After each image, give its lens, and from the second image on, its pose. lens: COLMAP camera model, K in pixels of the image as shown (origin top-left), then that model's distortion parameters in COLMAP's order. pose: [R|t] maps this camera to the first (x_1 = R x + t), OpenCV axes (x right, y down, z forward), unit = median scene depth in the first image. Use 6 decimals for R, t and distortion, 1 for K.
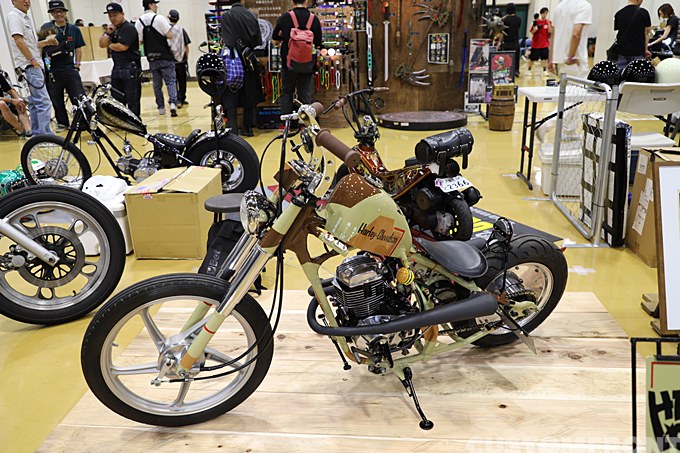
lens RADIAL K [[557.8, 0, 343.0], [0, 557.8, 223.6], [0, 0, 1]] dist [0.003300, 0.009585]
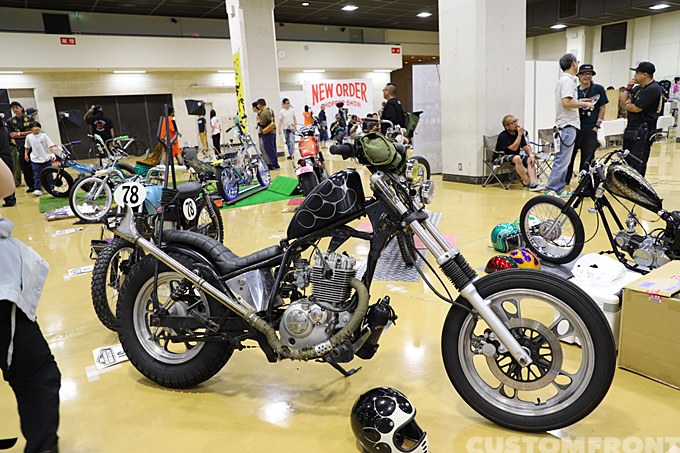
lens RADIAL K [[485.1, 0, 343.3], [0, 485.1, 227.3], [0, 0, 1]] dist [-0.041144, 0.028225]
pose [[0.634245, 0.172029, -0.753750, -0.111621], [-0.217326, 0.975290, 0.039722, -0.062355], [0.741959, 0.138616, 0.655959, 0.181869]]
